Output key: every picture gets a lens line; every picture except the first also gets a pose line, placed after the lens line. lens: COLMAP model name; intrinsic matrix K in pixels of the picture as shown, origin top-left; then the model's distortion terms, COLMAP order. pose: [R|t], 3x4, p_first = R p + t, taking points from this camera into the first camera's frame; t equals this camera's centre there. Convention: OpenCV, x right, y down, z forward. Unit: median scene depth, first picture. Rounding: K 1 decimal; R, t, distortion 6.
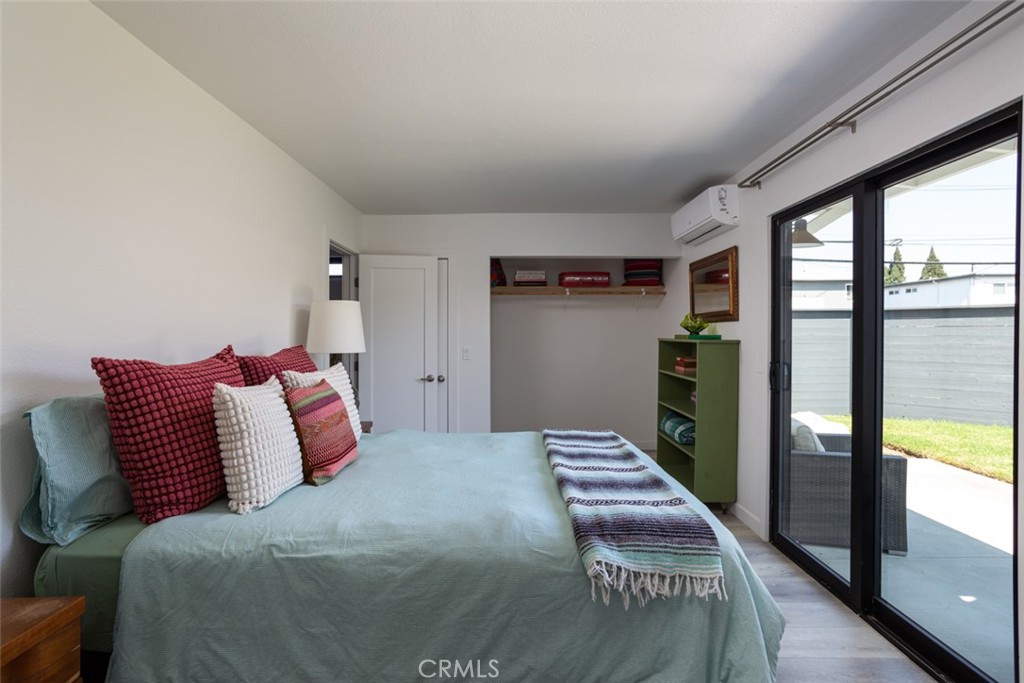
lens RADIAL K [[491.1, 0, 511.9], [0, 491.1, 337.7], [0, 0, 1]] dist [-0.032441, 0.017832]
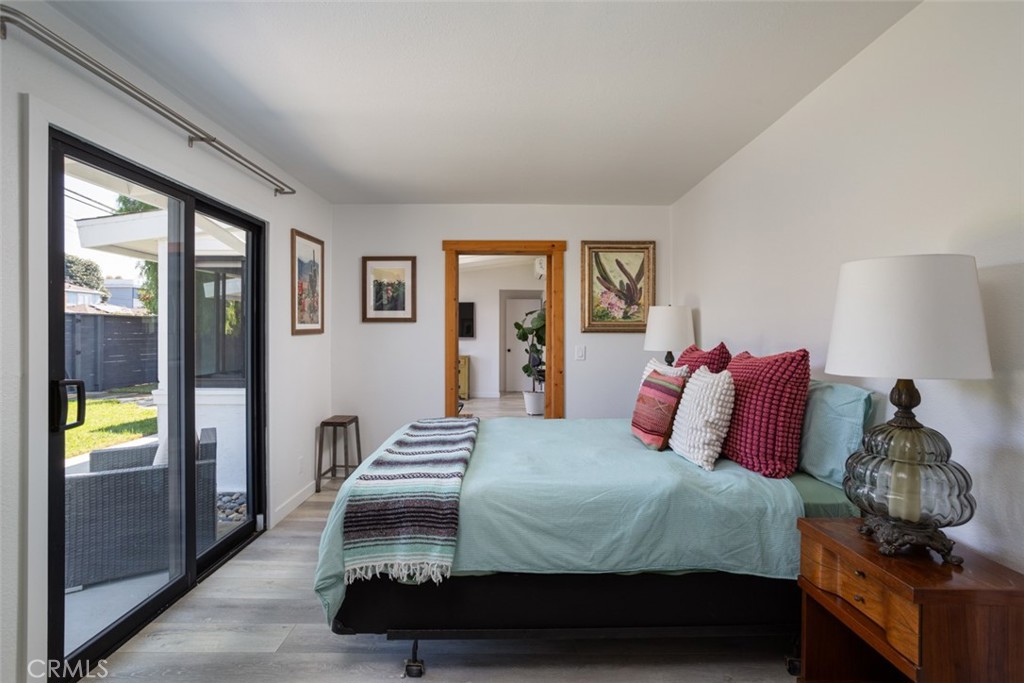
lens RADIAL K [[491.1, 0, 512.1], [0, 491.1, 335.8], [0, 0, 1]] dist [-0.032441, 0.017832]
pose [[-0.999938, 0.002924, -0.010786, -0.001010], [0.002763, 0.999885, 0.014922, -0.013678], [0.010829, 0.014892, -0.999830, 1.806910]]
